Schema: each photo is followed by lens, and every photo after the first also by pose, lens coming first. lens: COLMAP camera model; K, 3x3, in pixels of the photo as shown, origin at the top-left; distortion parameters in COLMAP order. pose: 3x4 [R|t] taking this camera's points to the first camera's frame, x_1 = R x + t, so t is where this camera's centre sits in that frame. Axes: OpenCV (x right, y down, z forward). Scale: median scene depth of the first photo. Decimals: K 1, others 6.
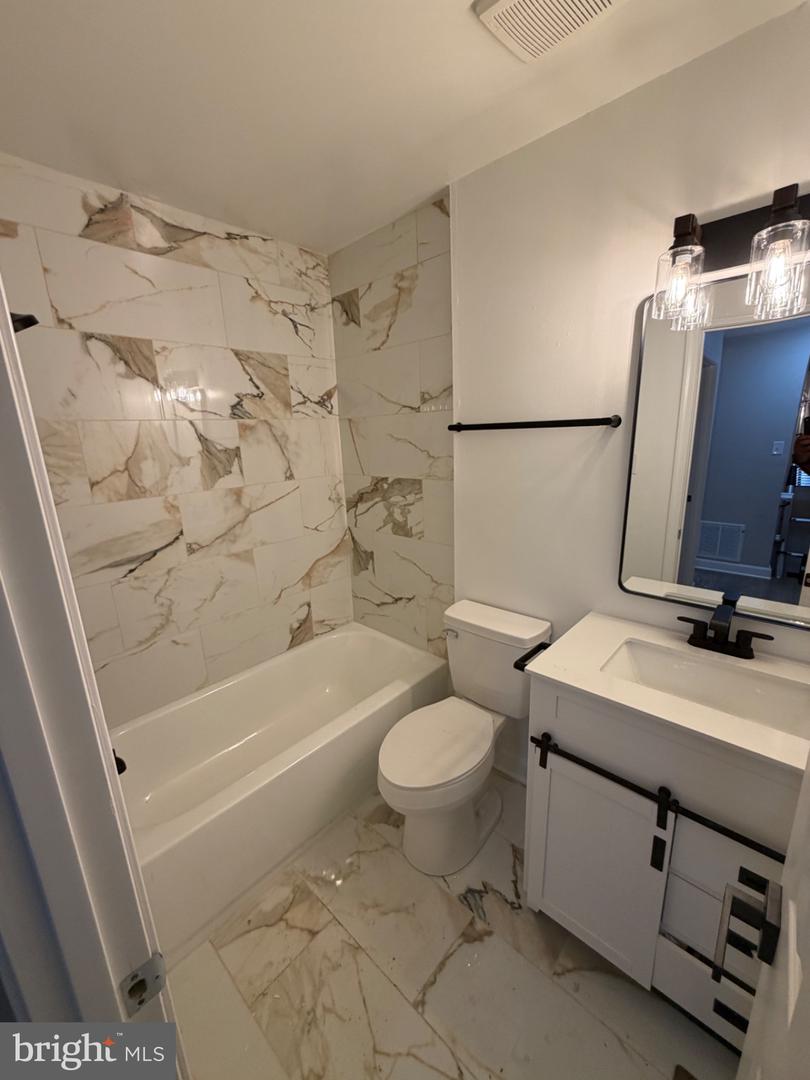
lens RADIAL K [[433.8, 0, 399.4], [0, 433.8, 537.2], [0, 0, 1]] dist [-0.002124, 0.000380]
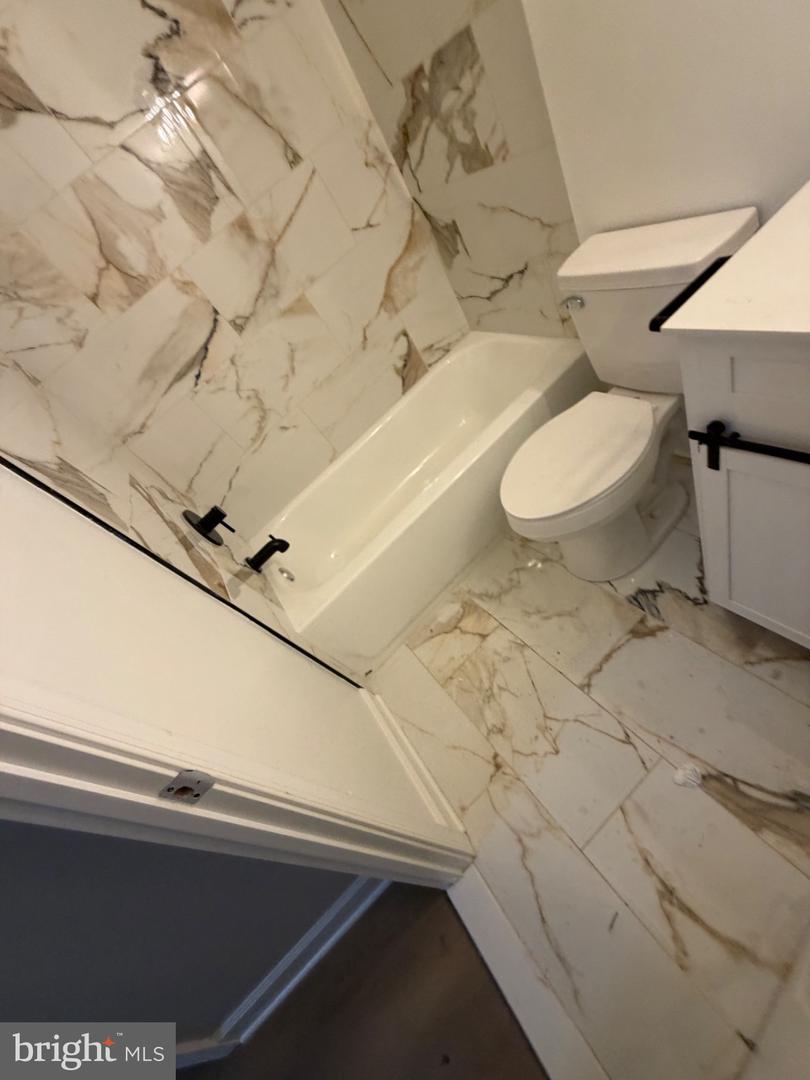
lens RADIAL K [[433.8, 0, 396.6], [0, 433.8, 540.1], [0, 0, 1]] dist [-0.002124, 0.000380]
pose [[0.865543, -0.157837, -0.475313, 0.154134], [0.409347, 0.769757, 0.489806, 0.071566], [0.288566, -0.618516, 0.730868, 0.233567]]
